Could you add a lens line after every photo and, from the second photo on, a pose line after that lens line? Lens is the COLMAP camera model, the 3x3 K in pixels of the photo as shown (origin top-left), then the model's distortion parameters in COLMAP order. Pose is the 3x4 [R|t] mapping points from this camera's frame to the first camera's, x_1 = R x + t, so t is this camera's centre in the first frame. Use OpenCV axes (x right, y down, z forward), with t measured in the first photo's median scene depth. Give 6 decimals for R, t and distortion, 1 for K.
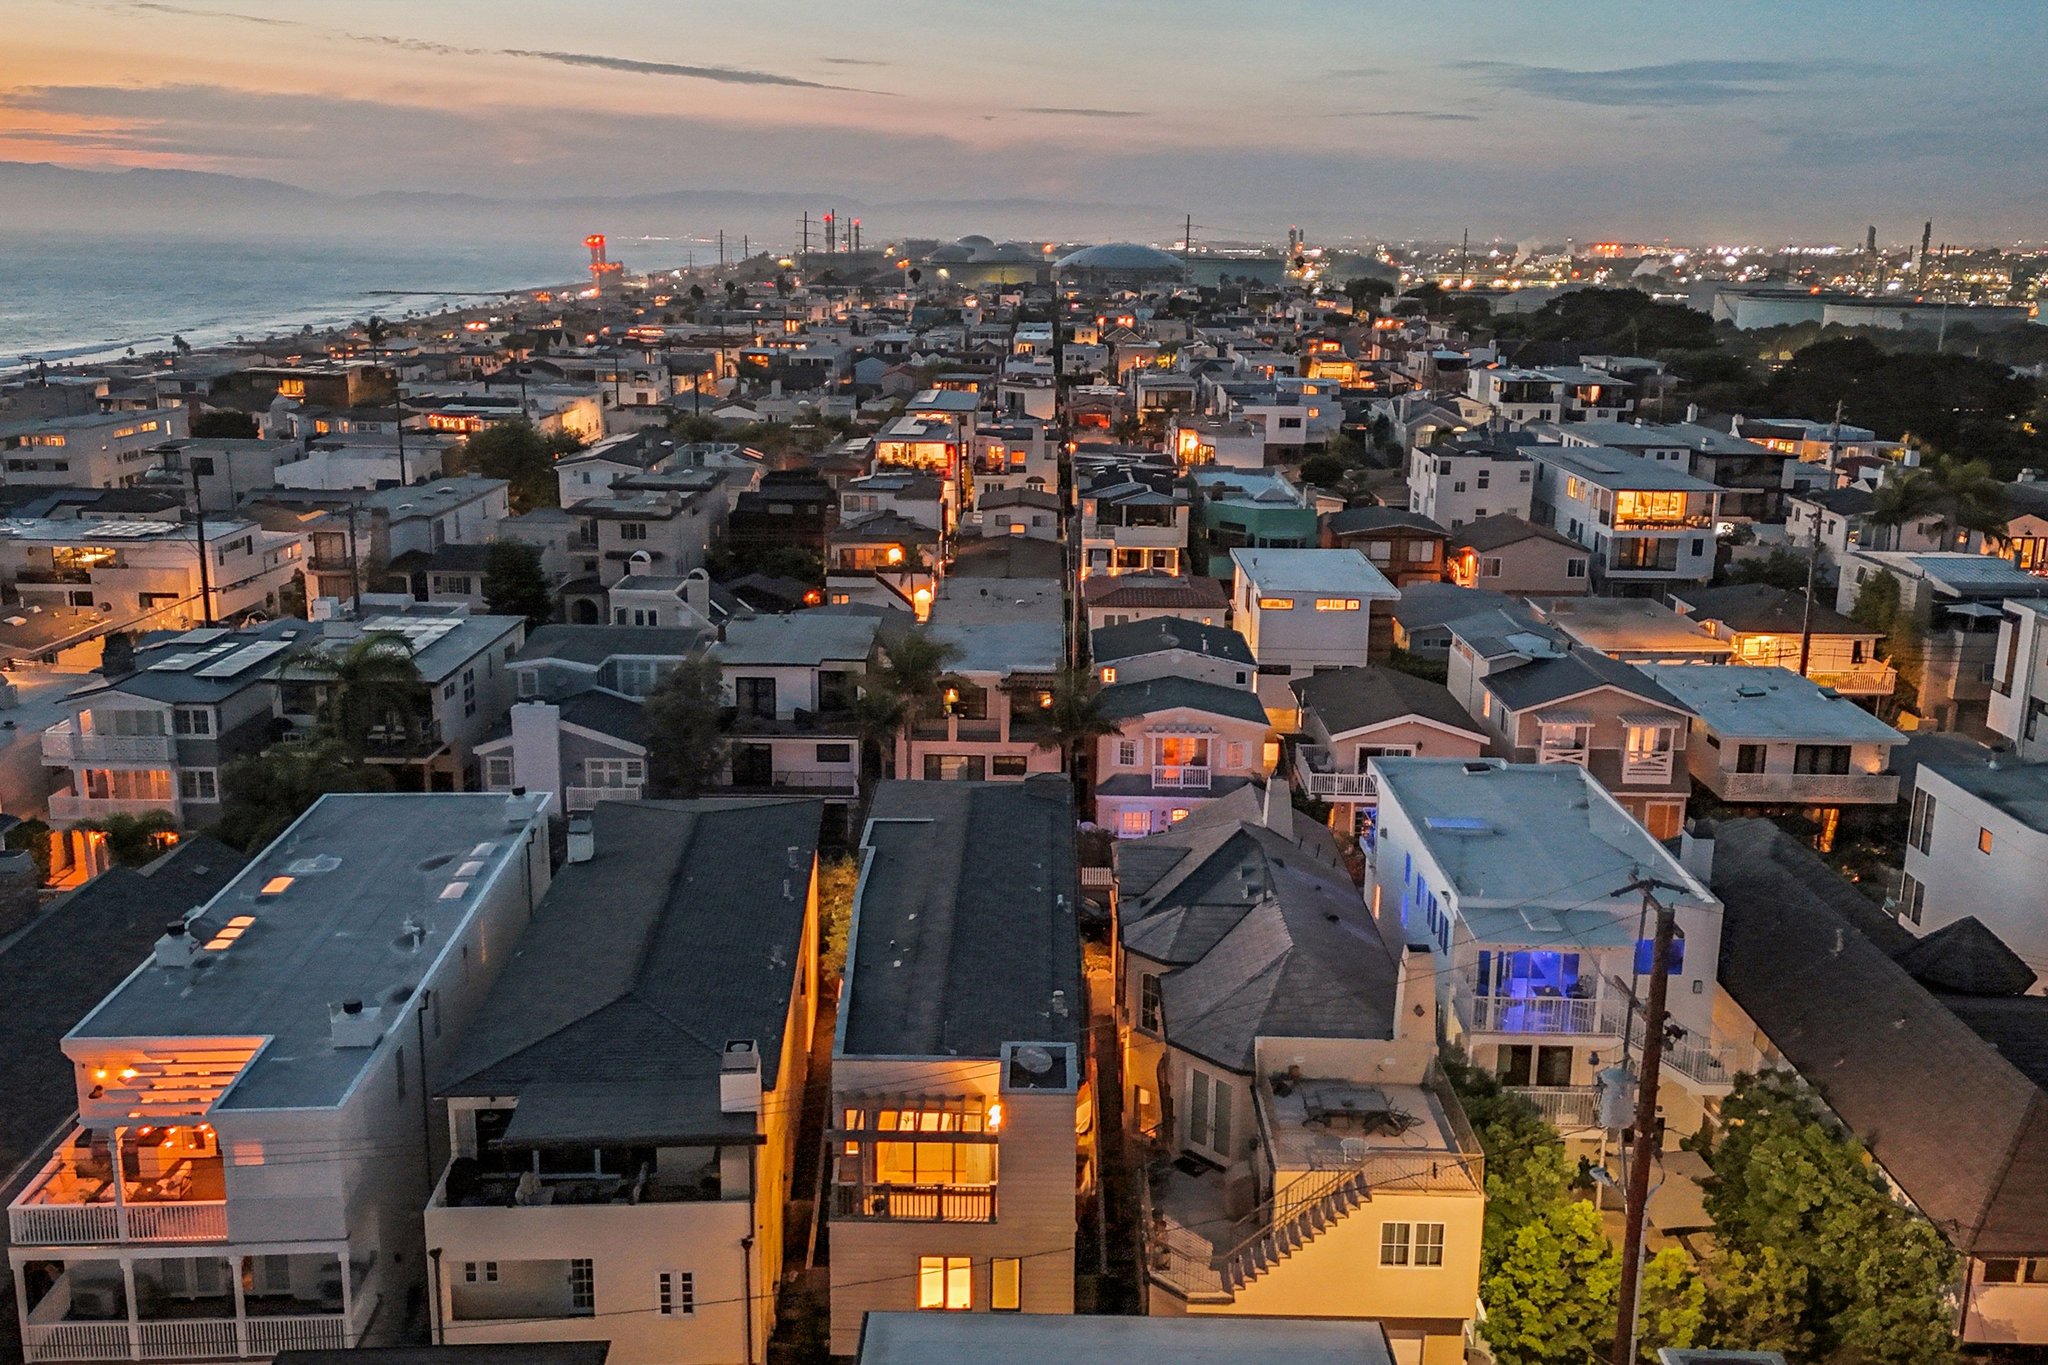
lens RADIAL K [[1817.5, 0, 1024.0], [0, 1817.5, 682.5], [0, 0, 1]] dist [0.087154, -0.135003]
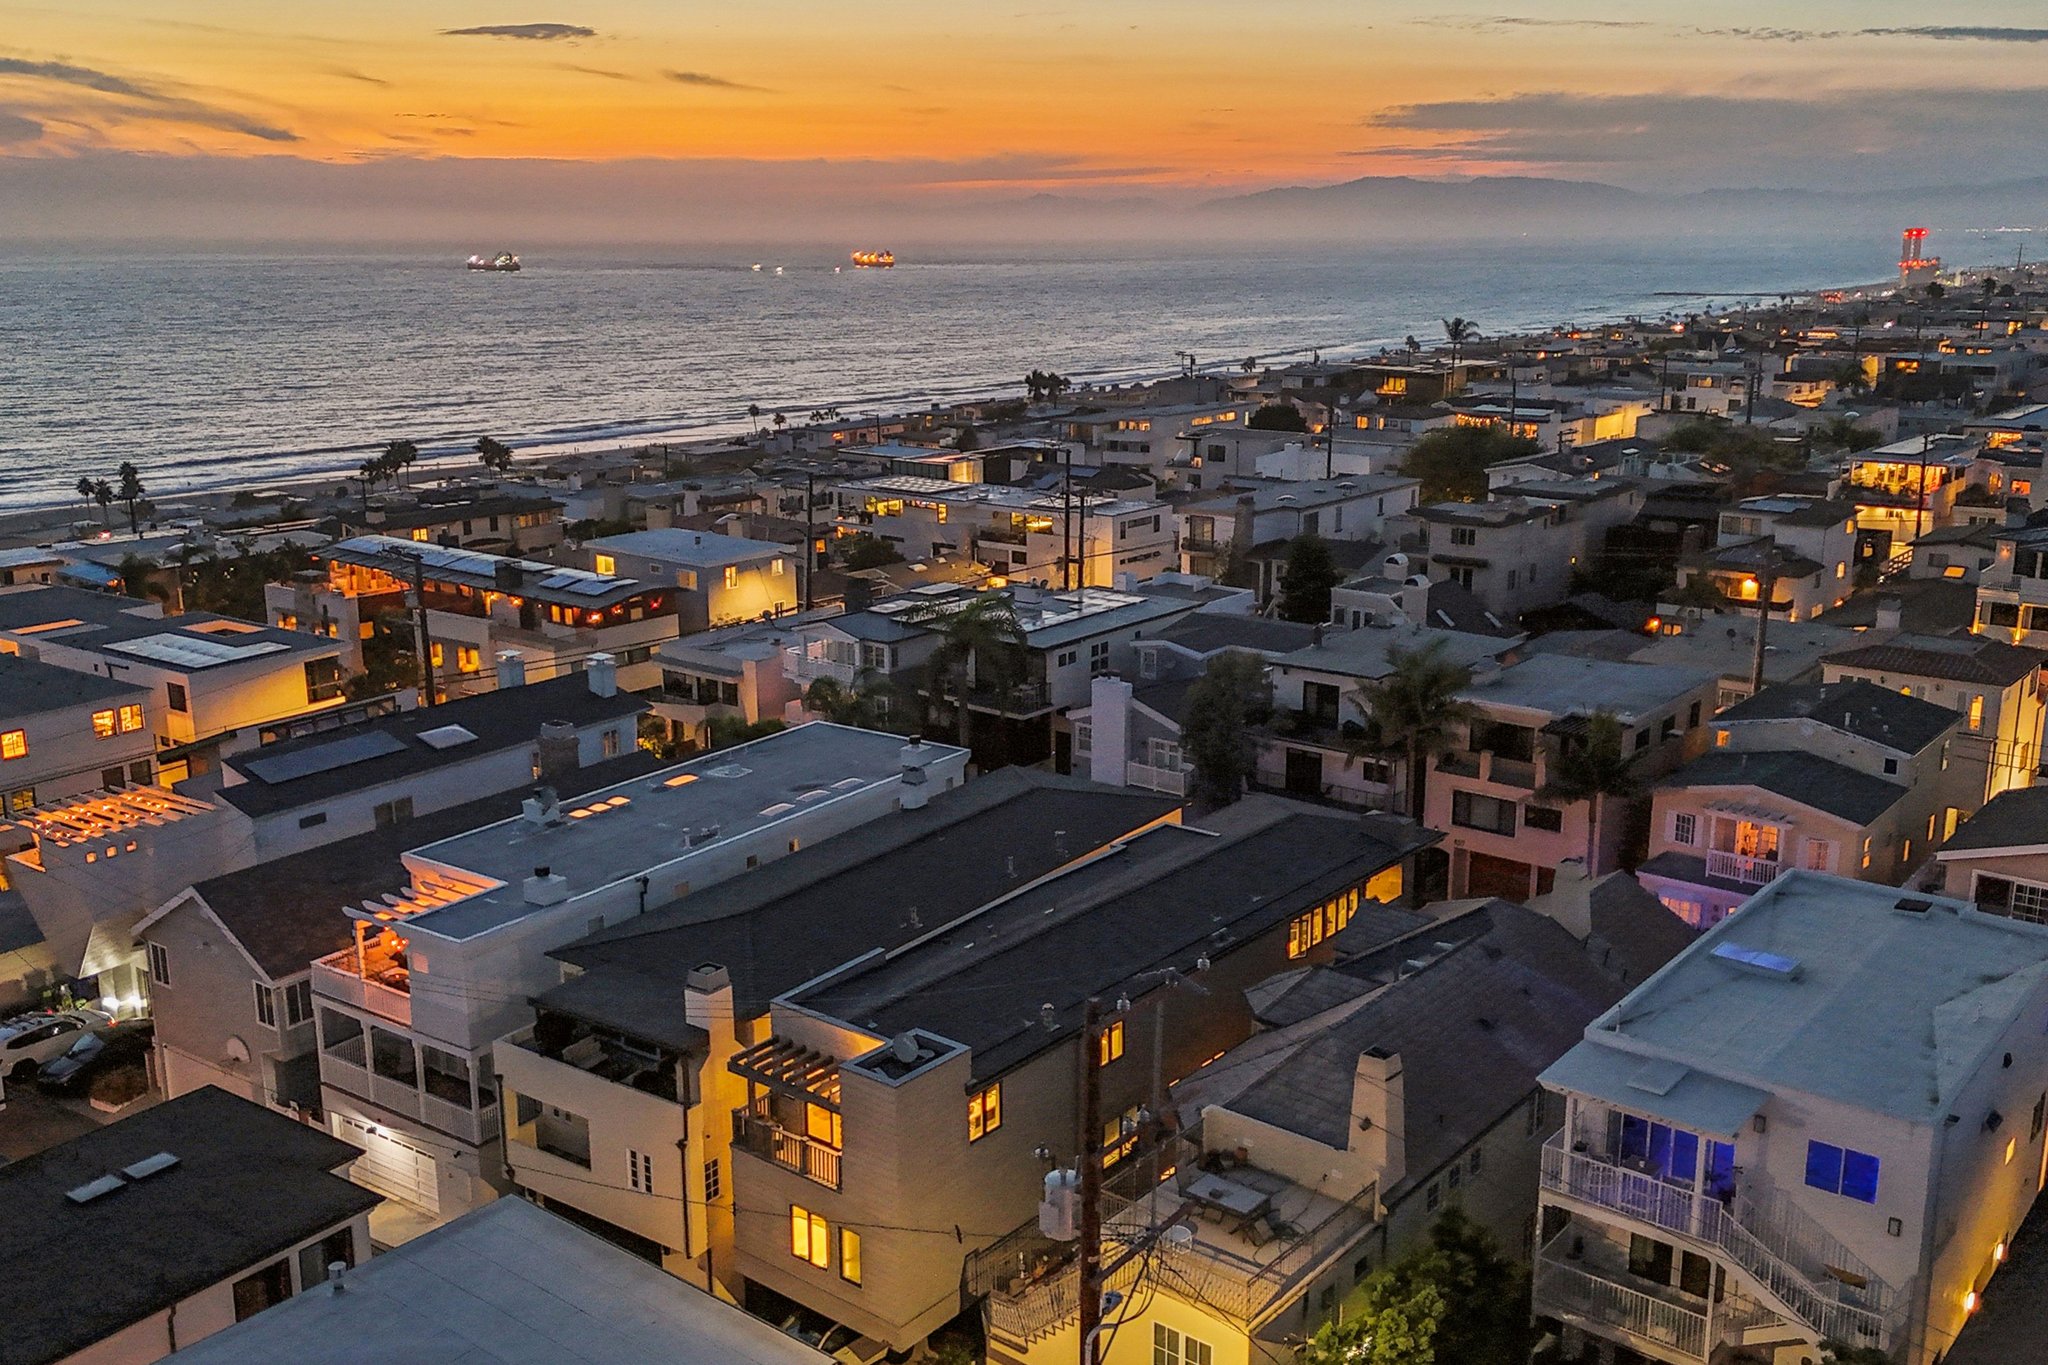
lens RADIAL K [[1867.9, 0, 1024.0], [0, 1867.9, 682.5], [0, 0, 1]] dist [0.107756, -0.170044]
pose [[0.767244, 0.129527, -0.628139, 0.243817], [-0.133759, 0.990174, 0.040800, -0.015627], [0.627252, 0.052716, 0.777031, 0.082904]]
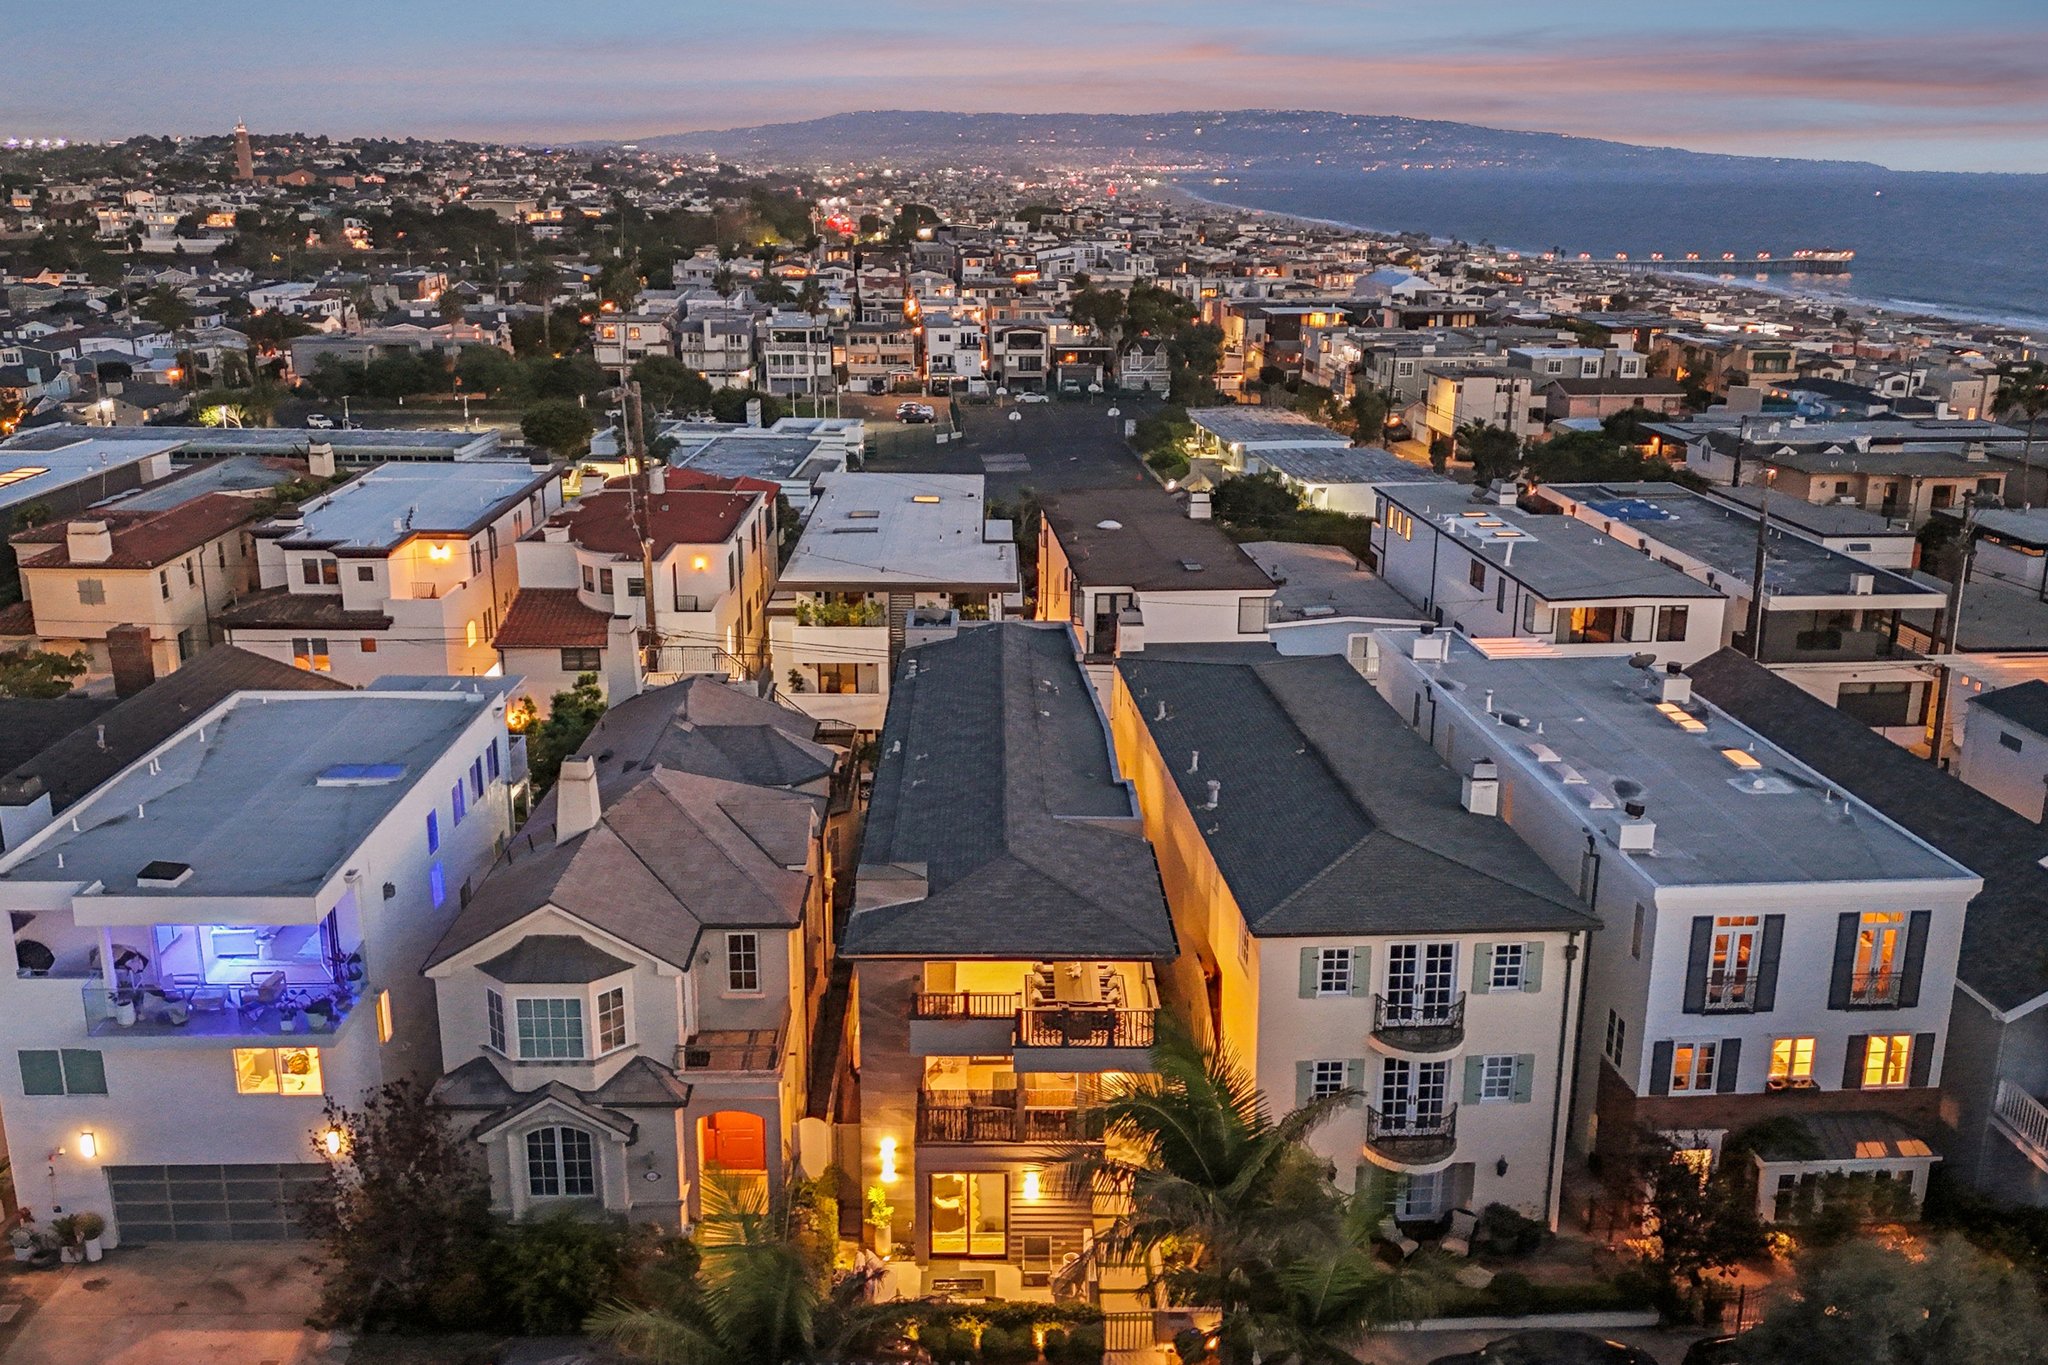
lens RADIAL K [[1817.5, 0, 1024.0], [0, 1817.5, 682.5], [0, 0, 1]] dist [0.087154, -0.135003]
pose [[-0.999777, -0.010584, -0.018264, -0.012878], [-0.018227, 0.869262, 0.494015, -0.171066], [0.010648, 0.494238, -0.869262, 0.817720]]
